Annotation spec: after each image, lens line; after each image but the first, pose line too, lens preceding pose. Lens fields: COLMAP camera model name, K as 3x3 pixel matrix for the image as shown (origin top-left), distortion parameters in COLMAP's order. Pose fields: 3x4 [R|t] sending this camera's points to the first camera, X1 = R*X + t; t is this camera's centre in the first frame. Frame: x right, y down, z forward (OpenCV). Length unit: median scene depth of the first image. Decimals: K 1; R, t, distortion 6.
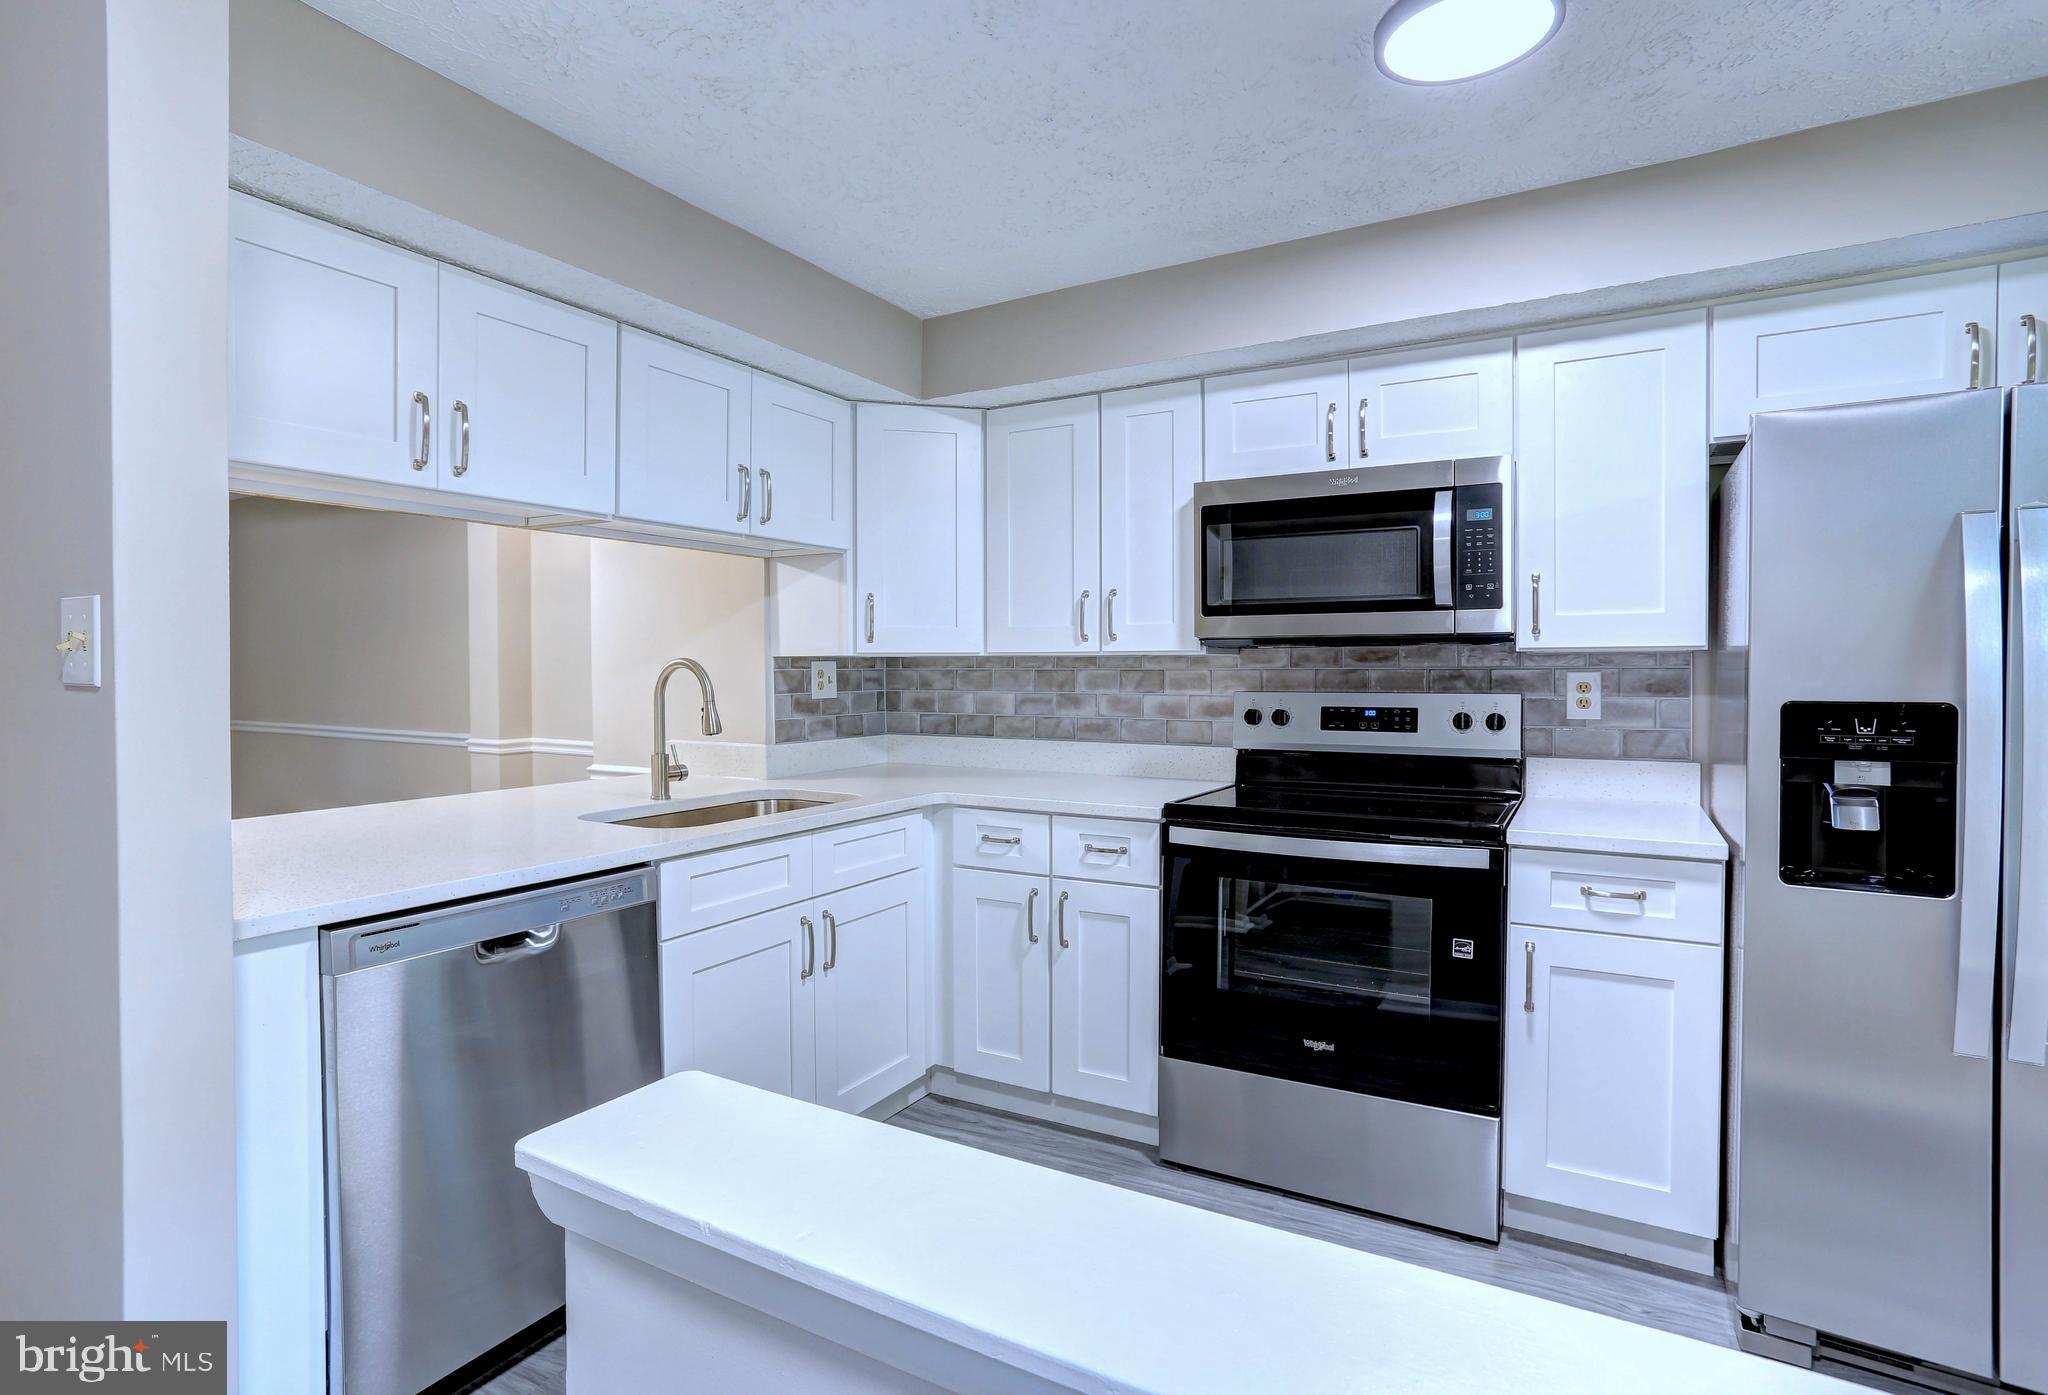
lens RADIAL K [[1022.7, 0, 1009.6], [0, 1022.7, 682.1], [0, 0, 1]] dist [-0.013882, 0.005097]
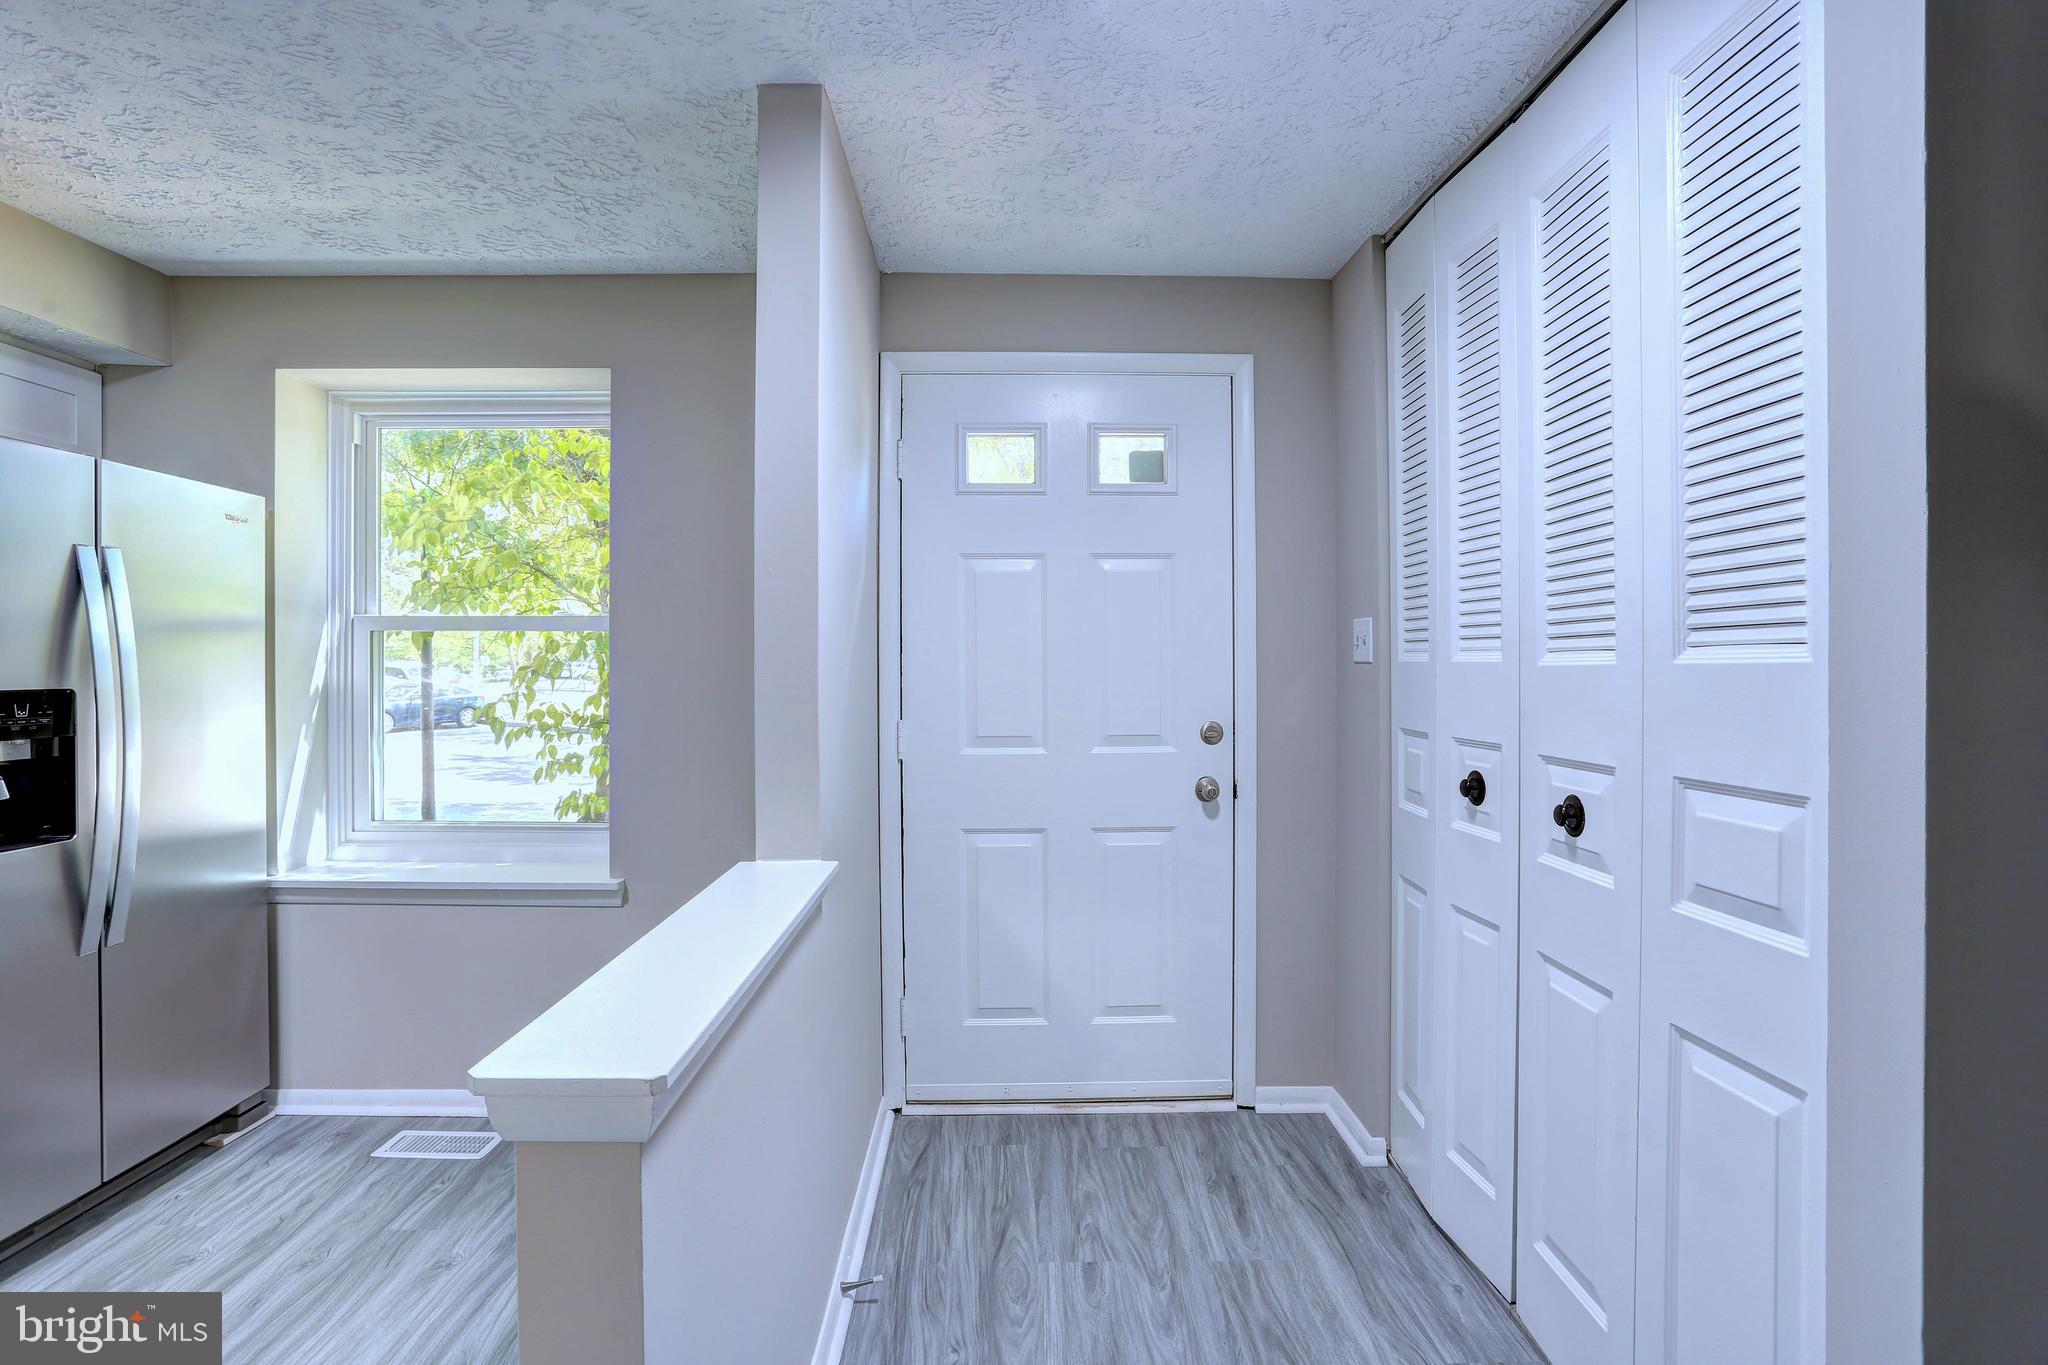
lens RADIAL K [[1030.4, 0, 1029.1], [0, 1030.4, 671.0], [0, 0, 1]] dist [-0.070208, 0.032330]
pose [[-0.522019, -0.002396, 0.852930, -0.488304], [0.013928, 0.999839, 0.011332, 0.000165], [-0.852820, 0.017795, -0.521902, 0.372790]]
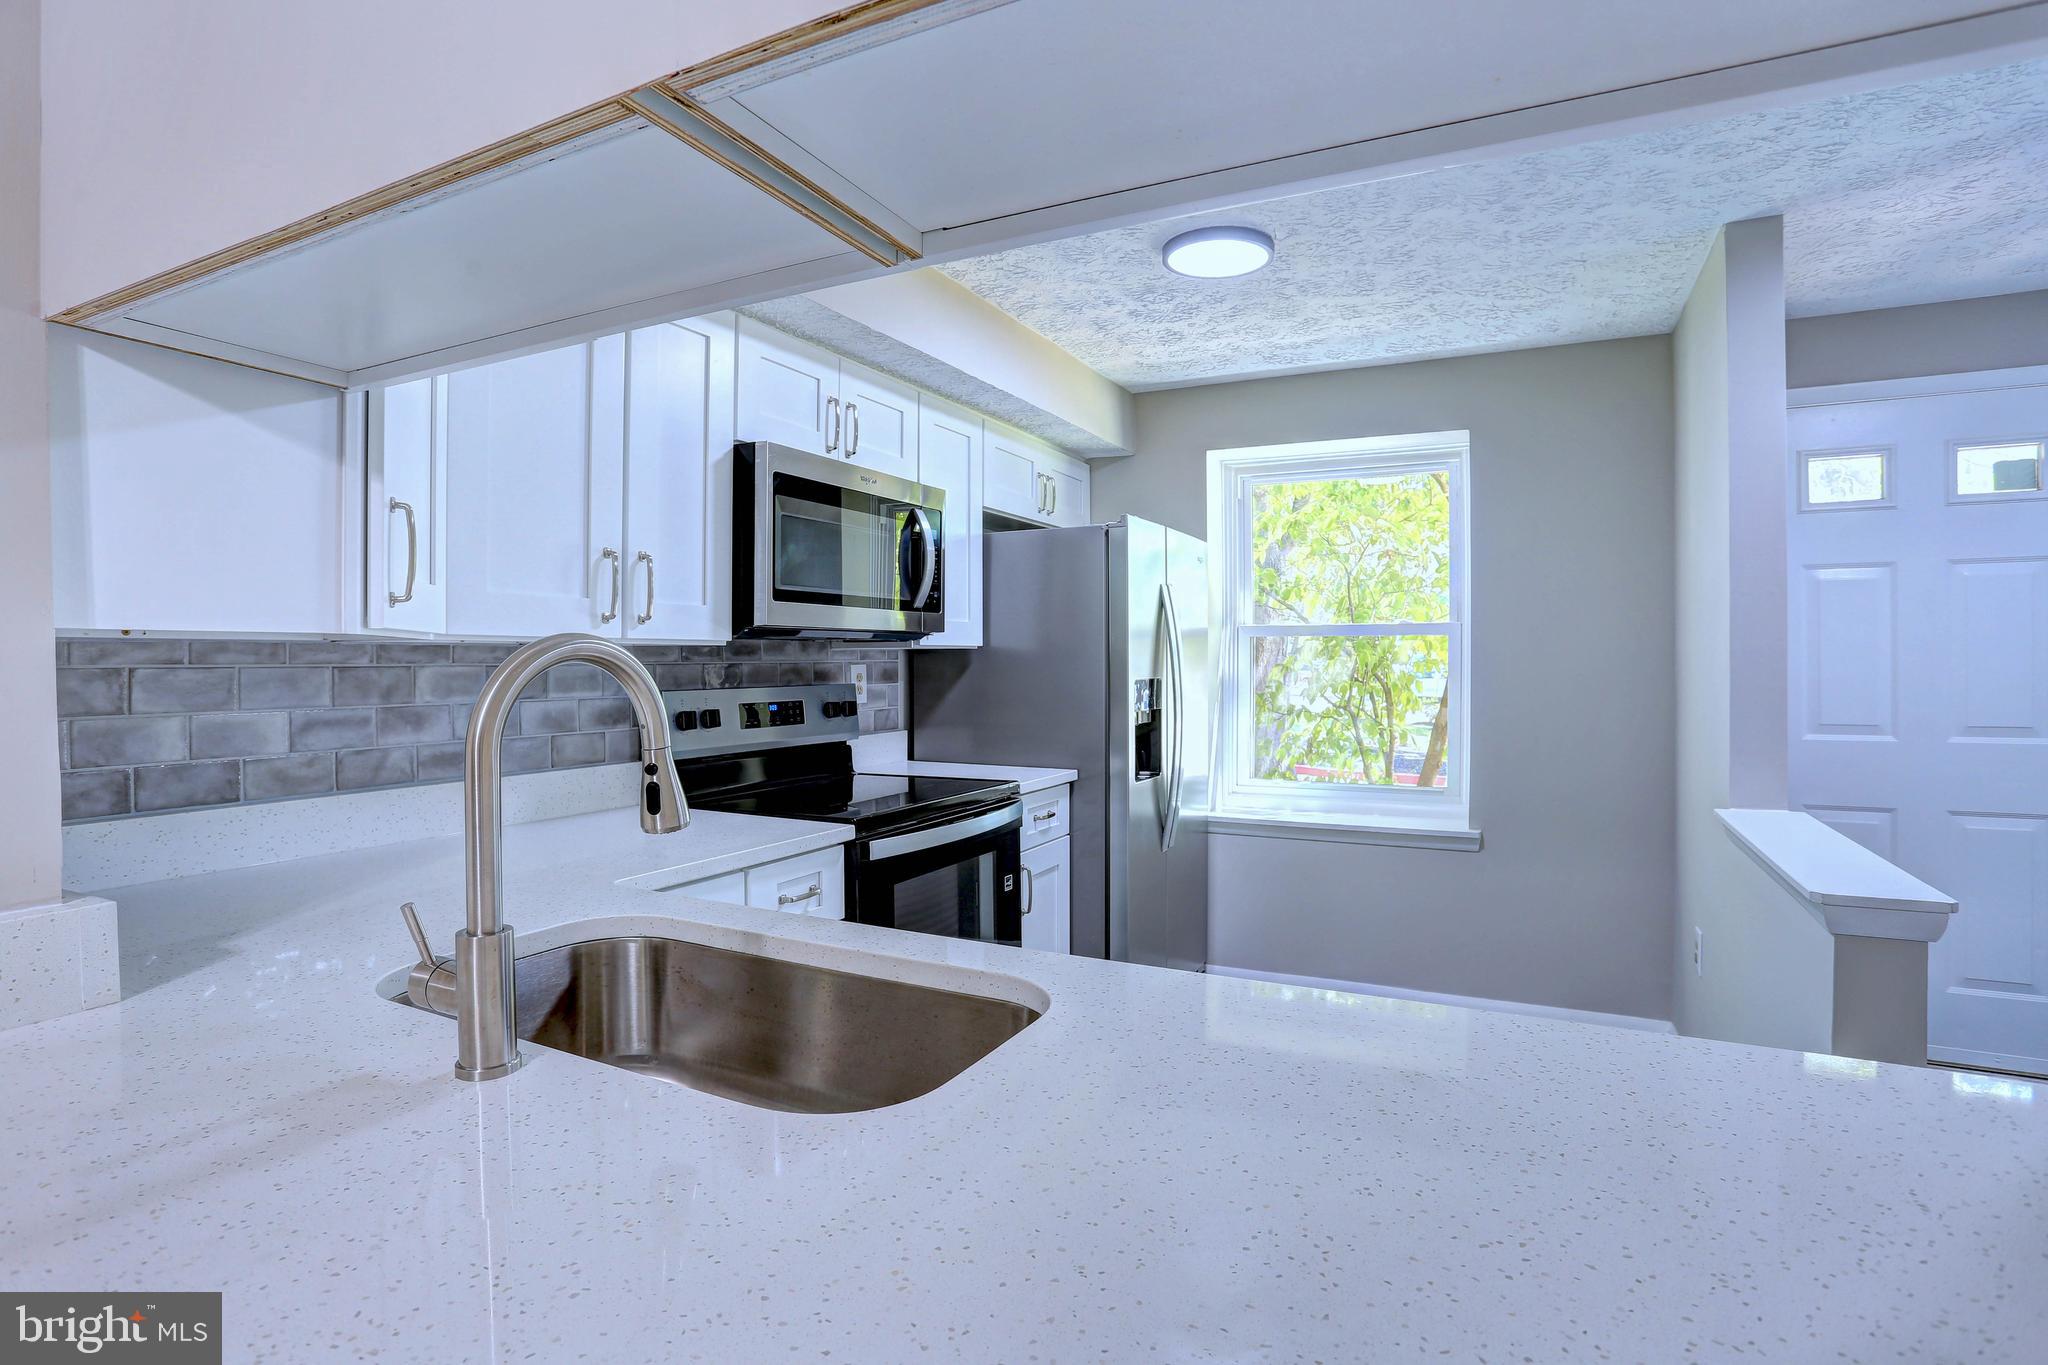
lens RADIAL K [[1030.4, 0, 1011.5], [0, 1030.4, 665.0], [0, 0, 1]] dist [-0.070208, 0.032330]
pose [[-0.047771, -0.003566, 0.998852, -0.673271], [0.016292, 0.999858, 0.004349, -0.011765], [-0.998725, 0.016481, -0.047706, 0.854644]]
